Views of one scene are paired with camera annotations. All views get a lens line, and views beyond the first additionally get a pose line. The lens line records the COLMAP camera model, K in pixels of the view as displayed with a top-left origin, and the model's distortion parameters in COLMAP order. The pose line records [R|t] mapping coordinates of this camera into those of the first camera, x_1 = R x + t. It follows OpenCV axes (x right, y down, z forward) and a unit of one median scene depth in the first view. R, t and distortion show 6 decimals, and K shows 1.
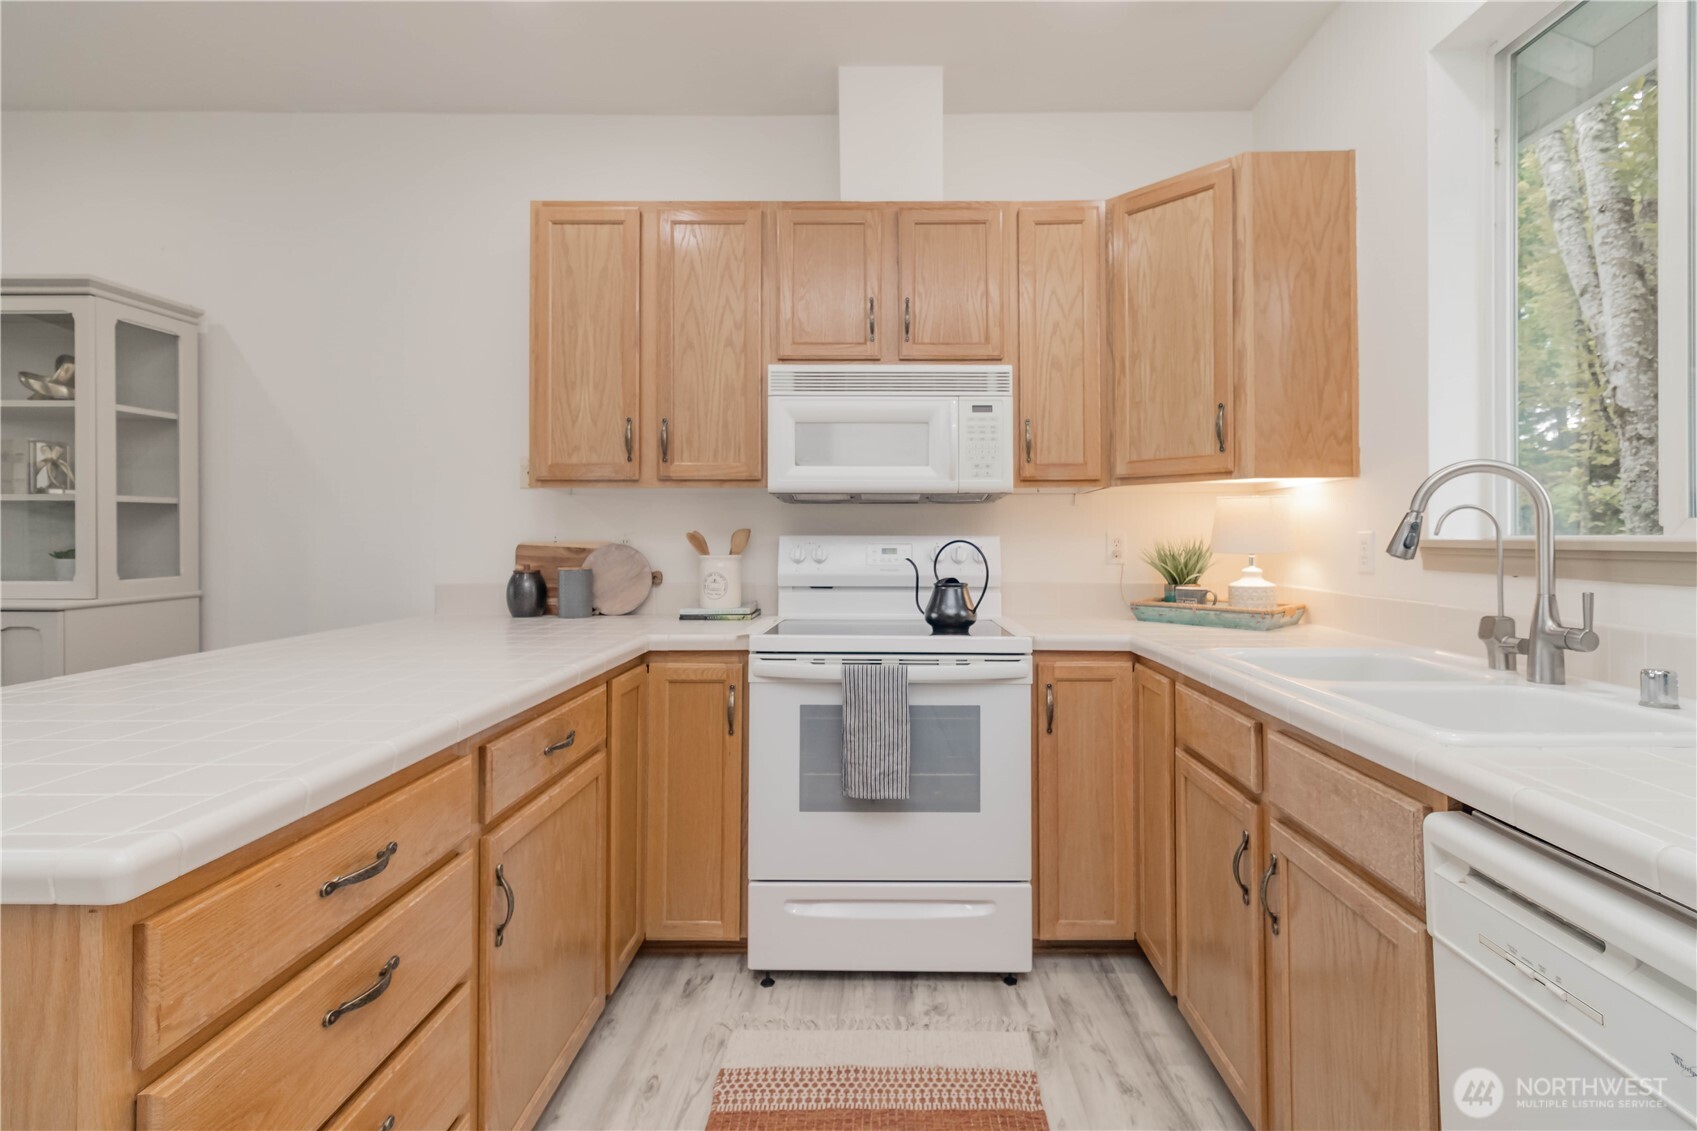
lens RADIAL K [[797.0, 0, 892.1], [0, 797.0, 536.5], [0, 0, 1]] dist [0.003119, 0.000443]
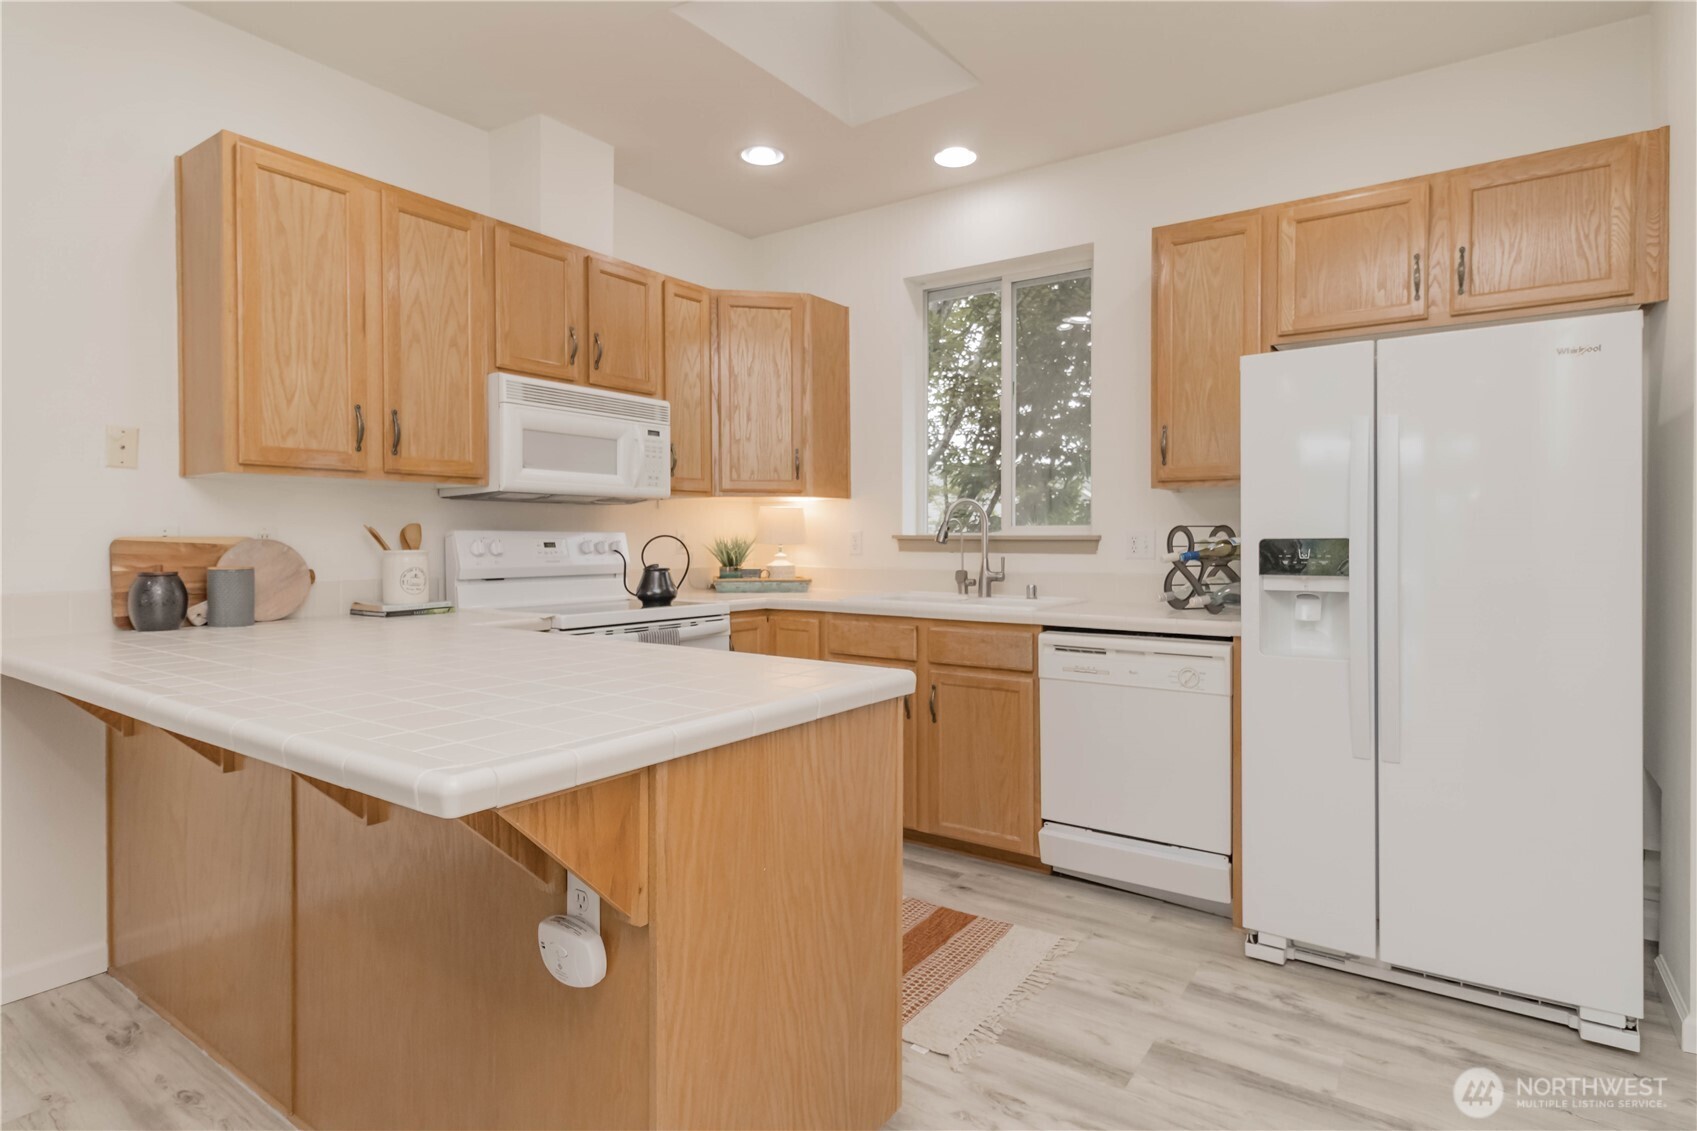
lens RADIAL K [[864.4, 0, 861.4], [0, 864.4, 542.2], [0, 0, 1]] dist [0.001070, 0.000422]
pose [[0.569850, -0.005243, 0.821732, -0.868058], [-0.002457, 0.999964, 0.008084, 0.003951], [-0.821745, -0.006626, 0.569817, -0.075181]]
